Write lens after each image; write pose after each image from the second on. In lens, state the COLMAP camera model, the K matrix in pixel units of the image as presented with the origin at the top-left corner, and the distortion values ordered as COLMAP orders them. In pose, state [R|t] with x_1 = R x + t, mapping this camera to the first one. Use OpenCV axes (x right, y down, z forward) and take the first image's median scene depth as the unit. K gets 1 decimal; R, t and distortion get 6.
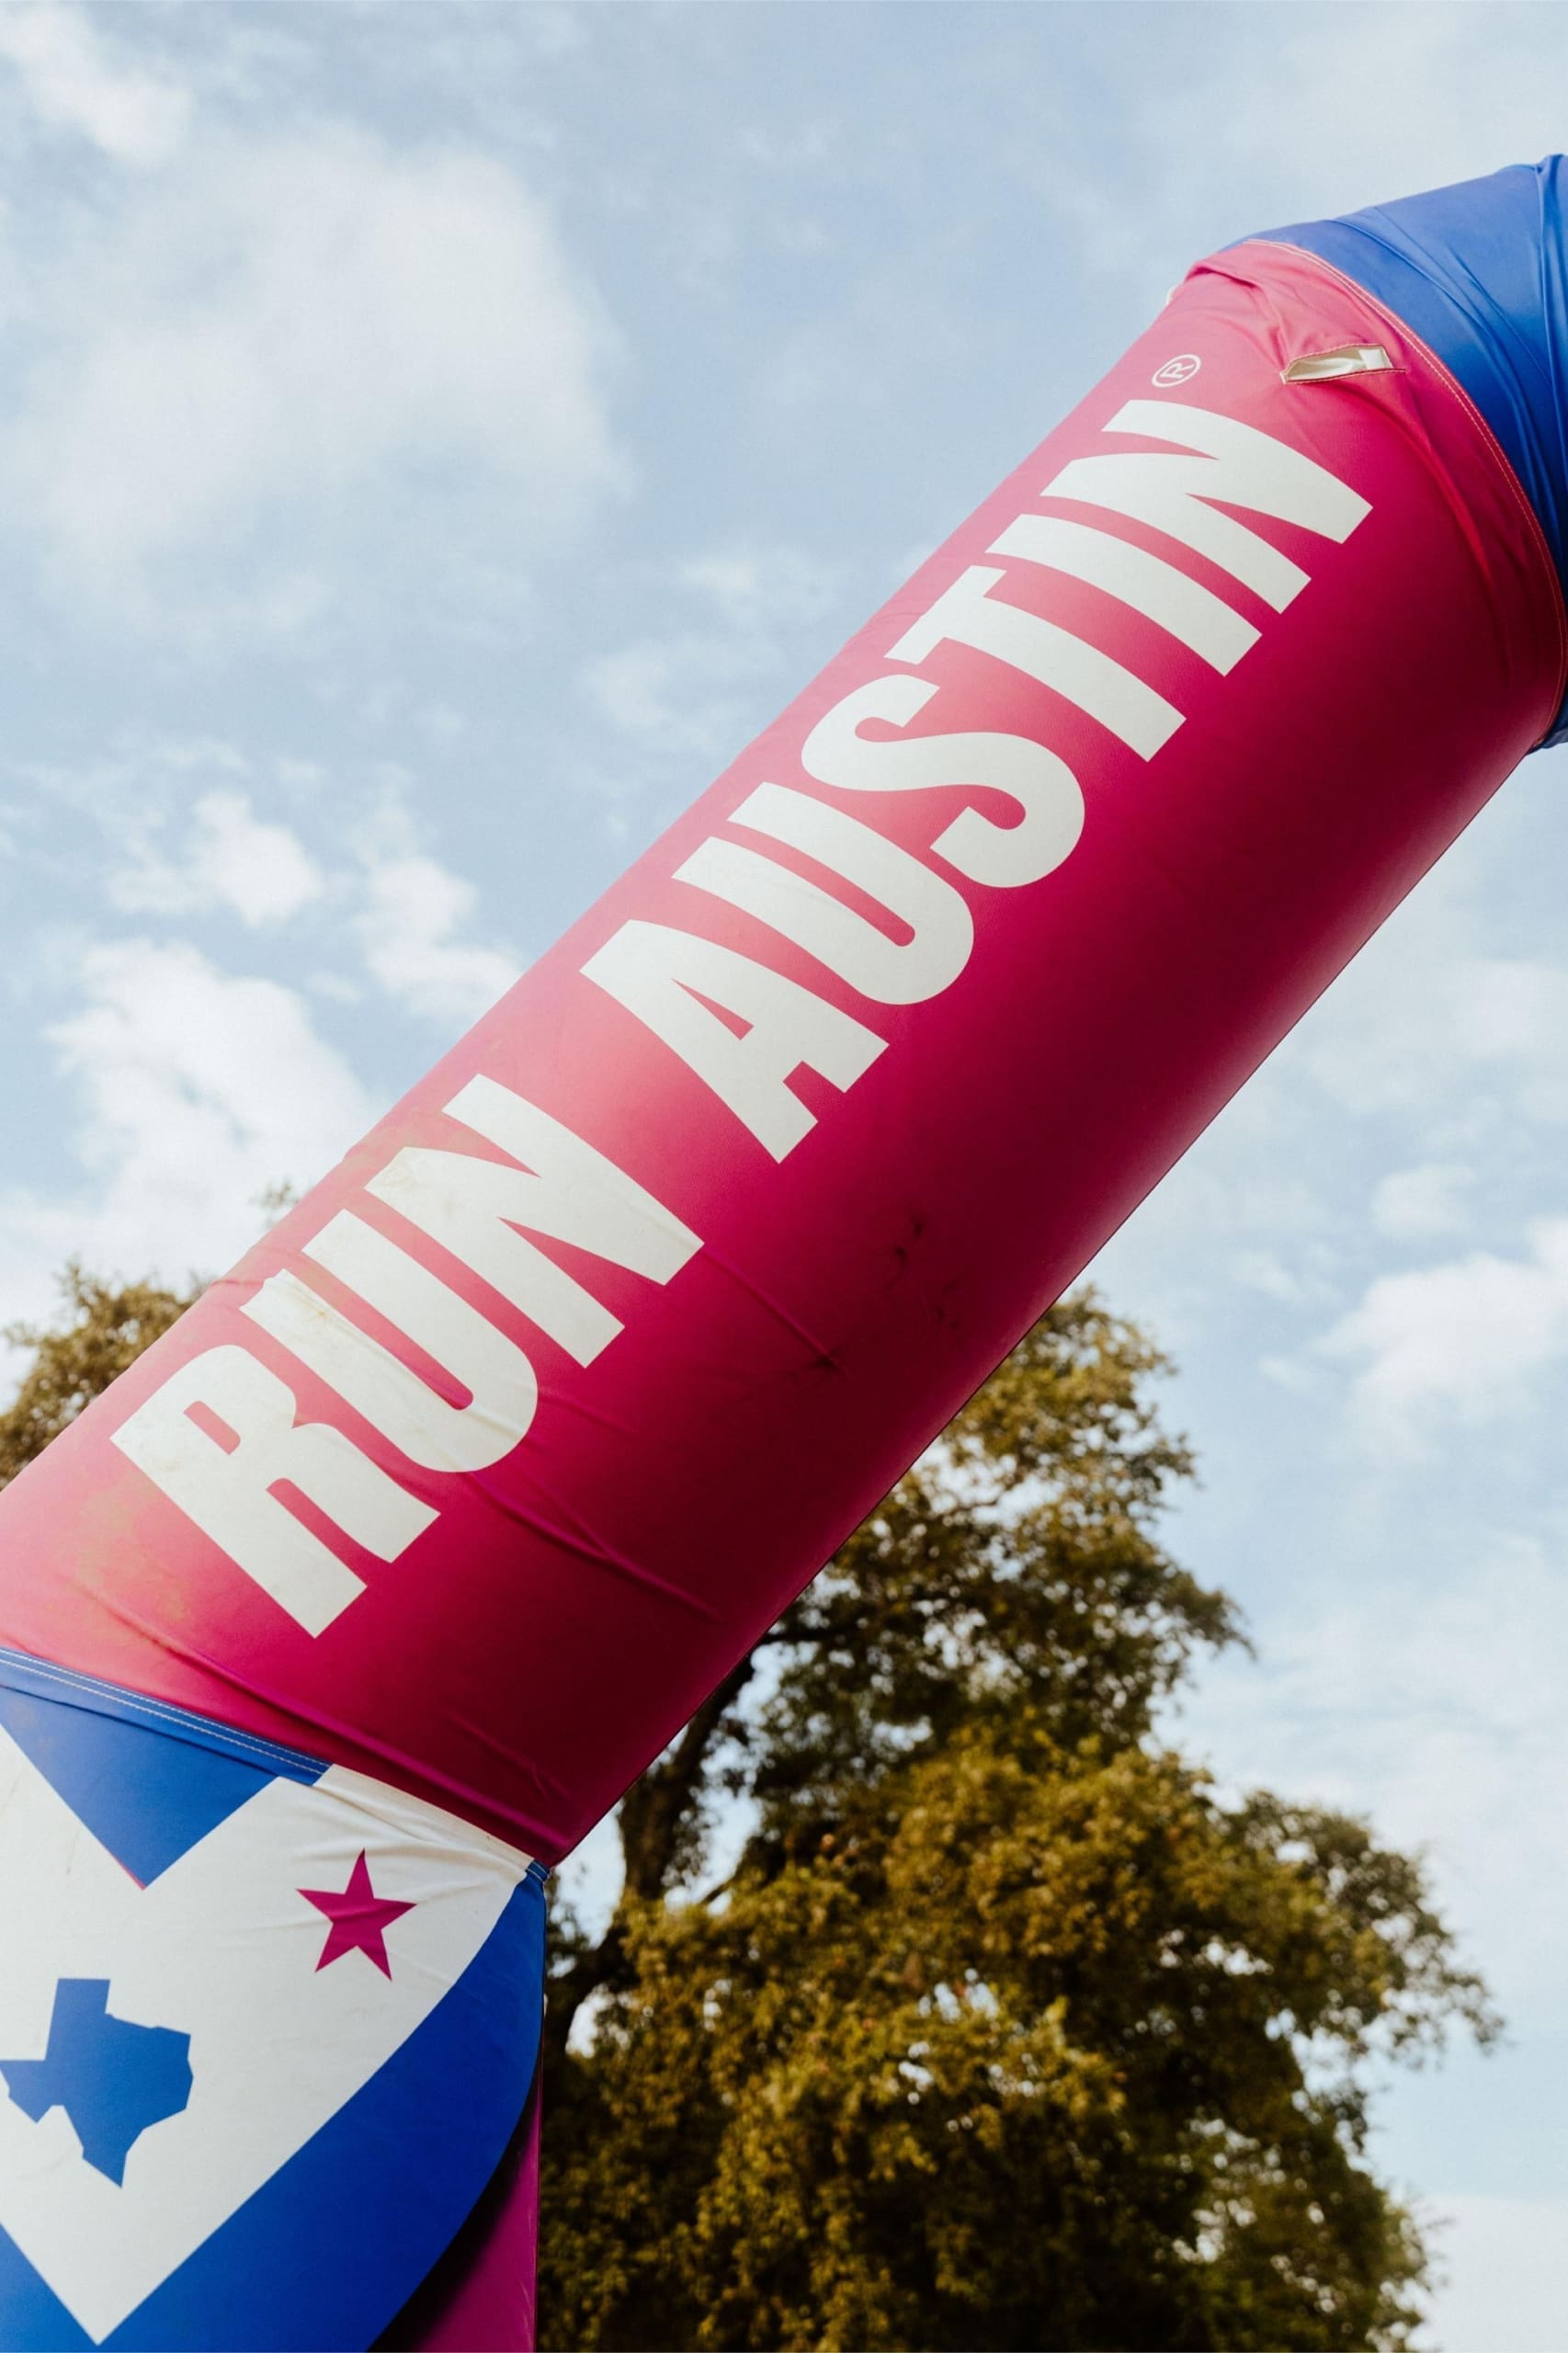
lens RADIAL K [[2571.1, 0, 663.2], [0, 2571.1, 1061.8], [0, 0, 1]] dist [0.013628, 0.021389]
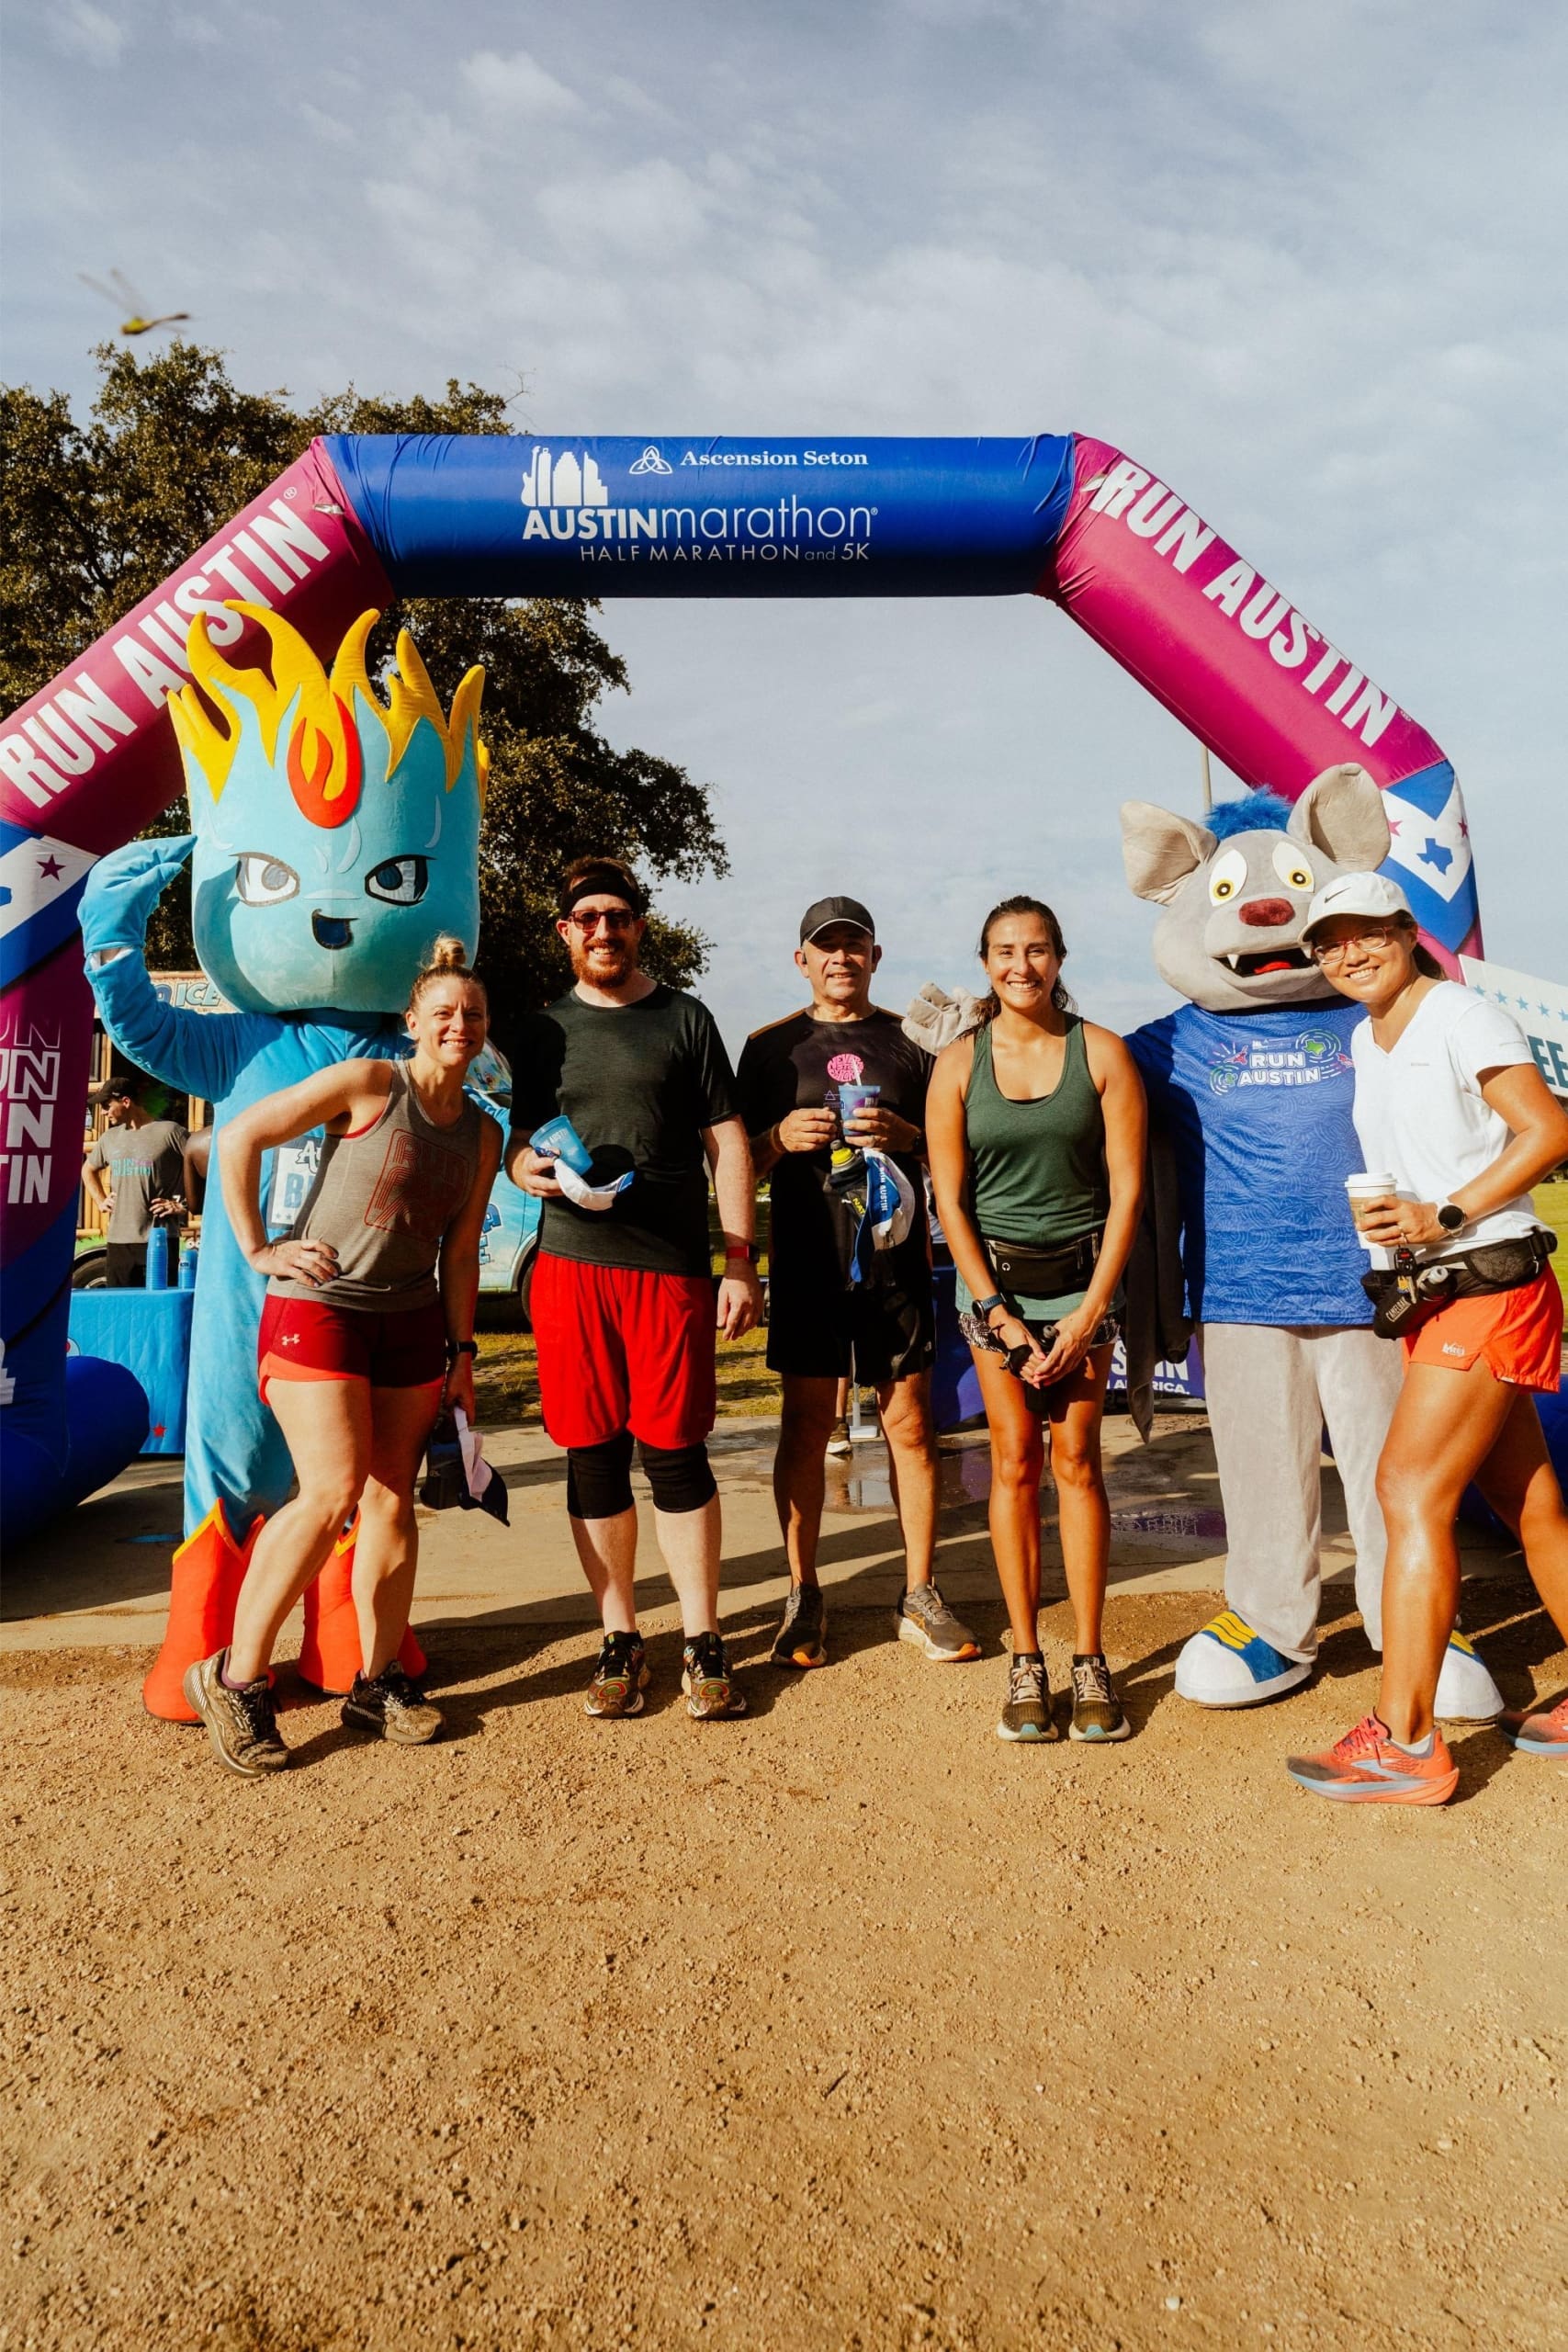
lens RADIAL K [[1481.6, 0, 780.8], [0, 1481.6, 1037.6], [0, 0, 1]] dist [0.001949, 0.002348]
pose [[0.960334, 0.063494, 0.271527, 0.056792], [-0.184850, 0.873996, 0.449400, -0.109565], [-0.208779, -0.481766, 0.851065, -0.220460]]
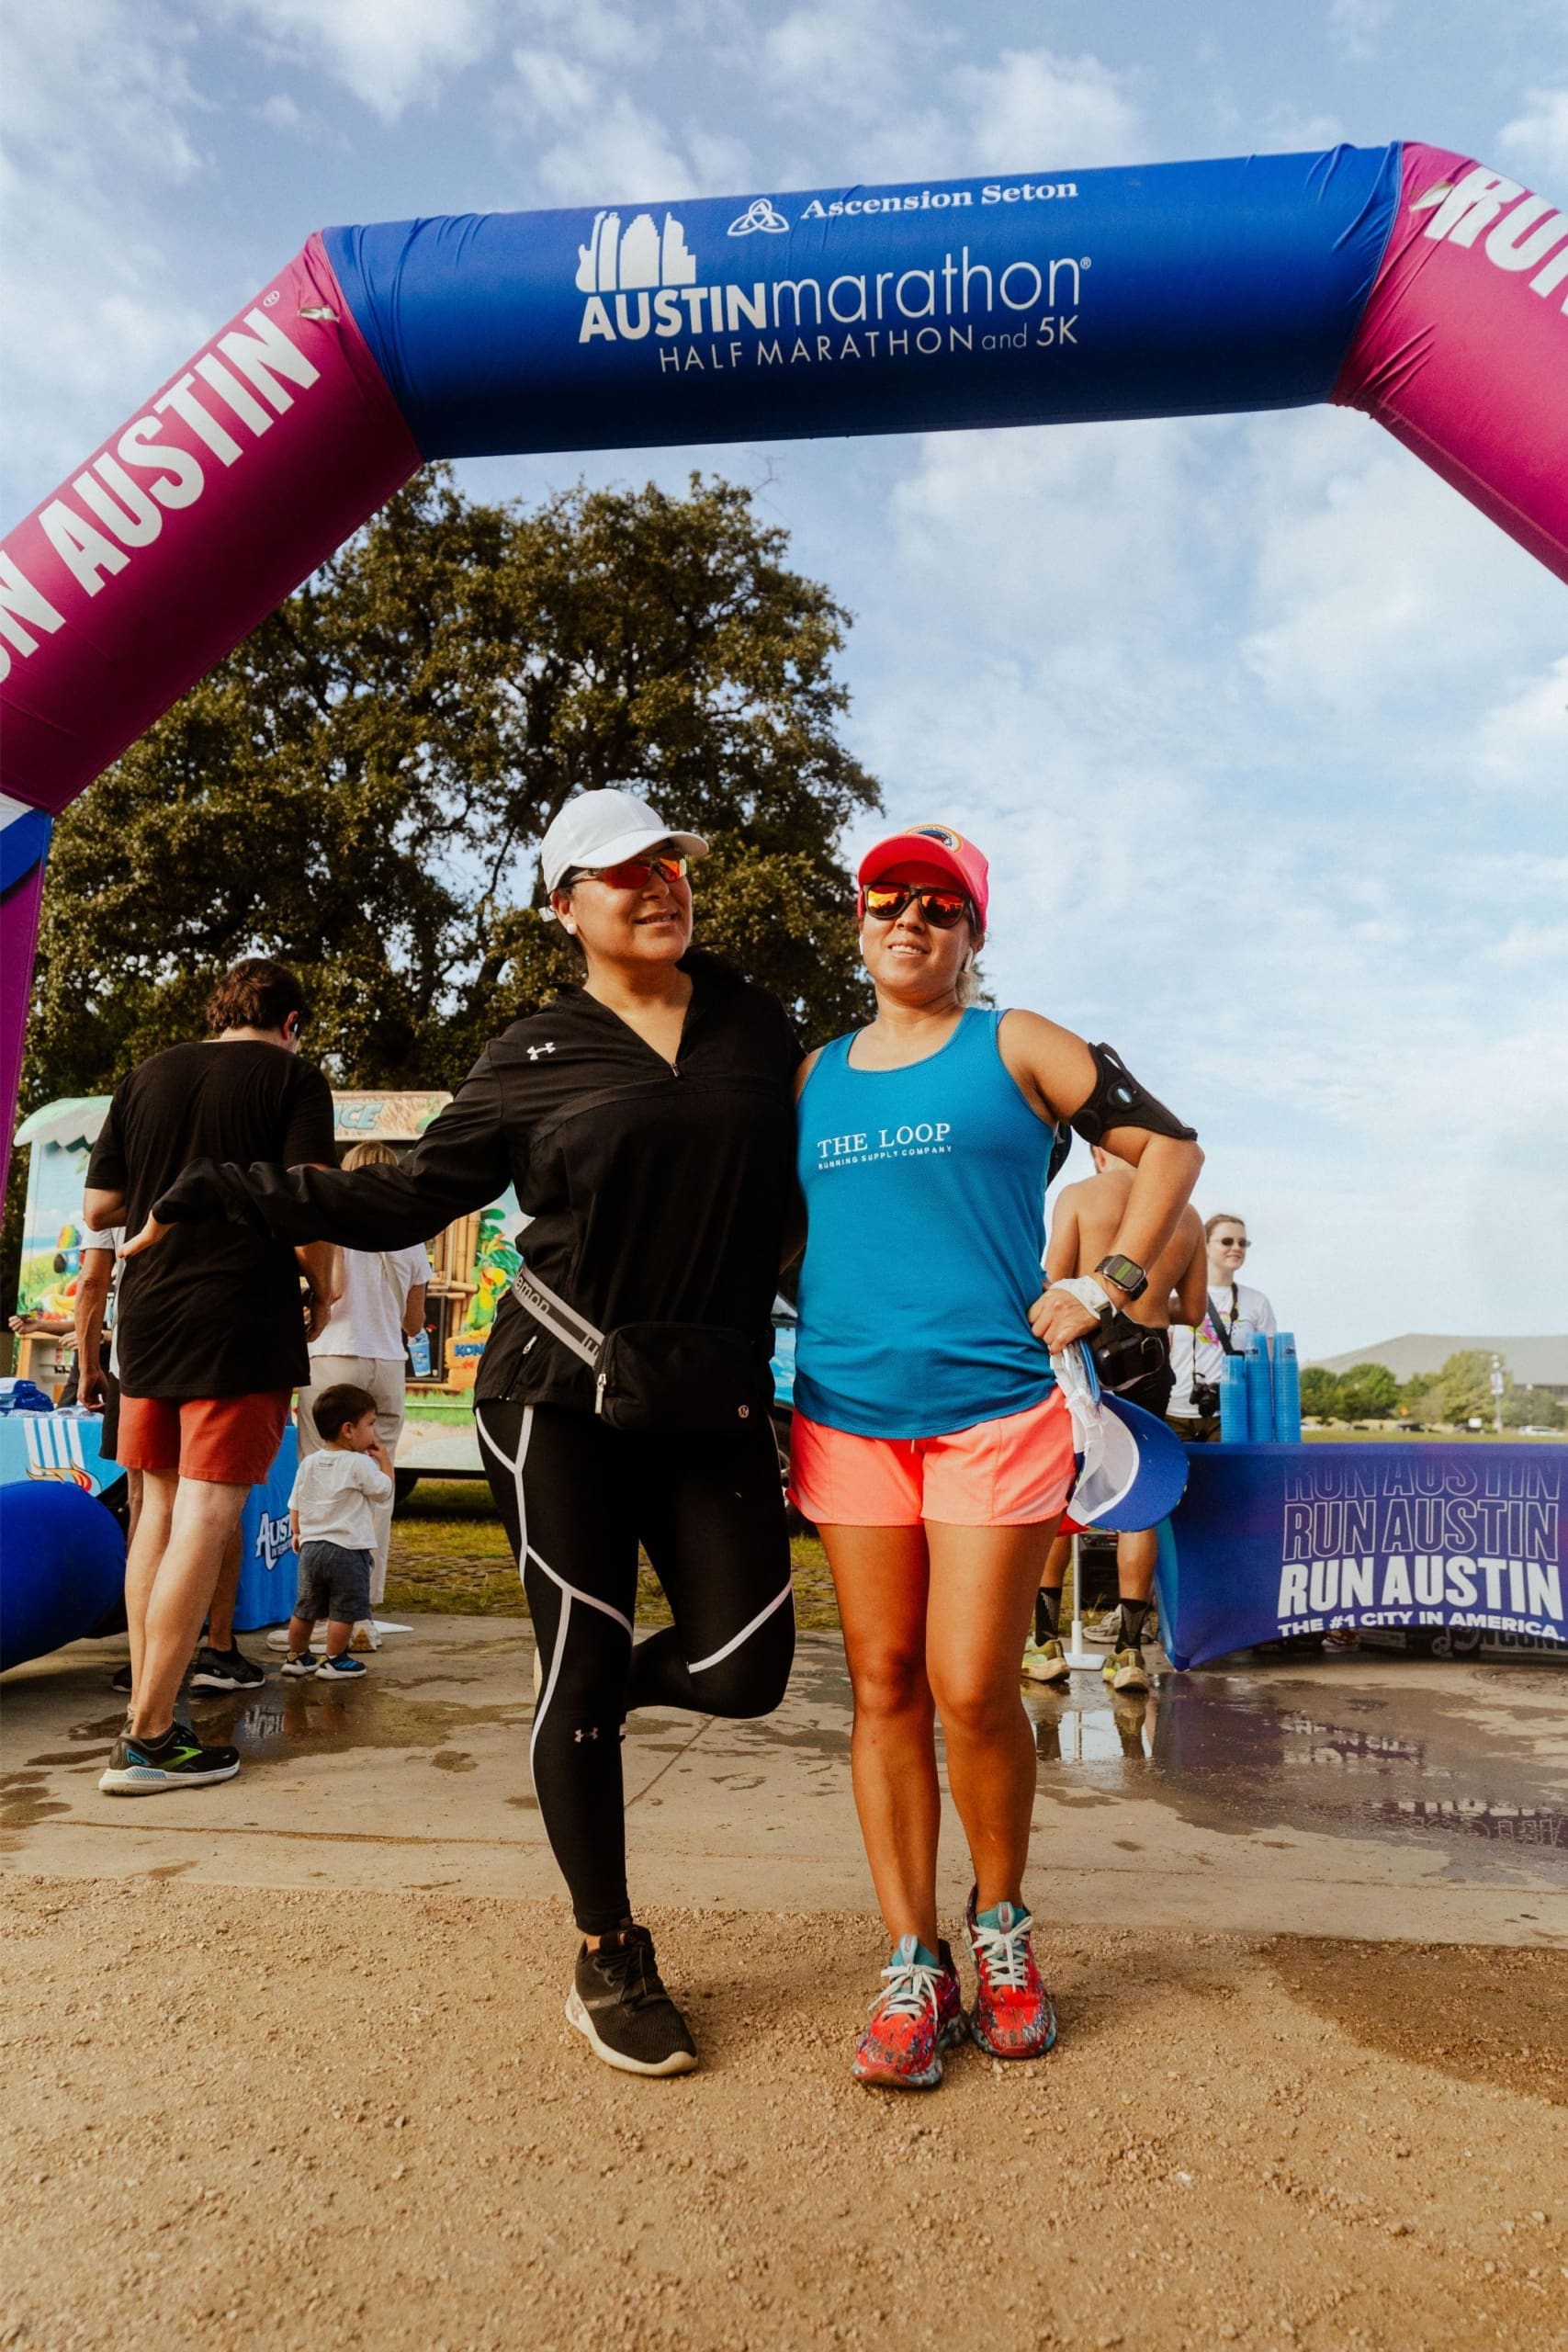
lens RADIAL K [[1600.3, 0, 796.3], [0, 1600.3, 1202.8], [0, 0, 1]] dist [-0.002016, 0.000586]
pose [[0.990960, 0.089726, 0.099733, 0.108311], [-0.125586, 0.881874, 0.454452, -0.042779], [-0.047175, -0.462869, 0.885171, -0.157016]]
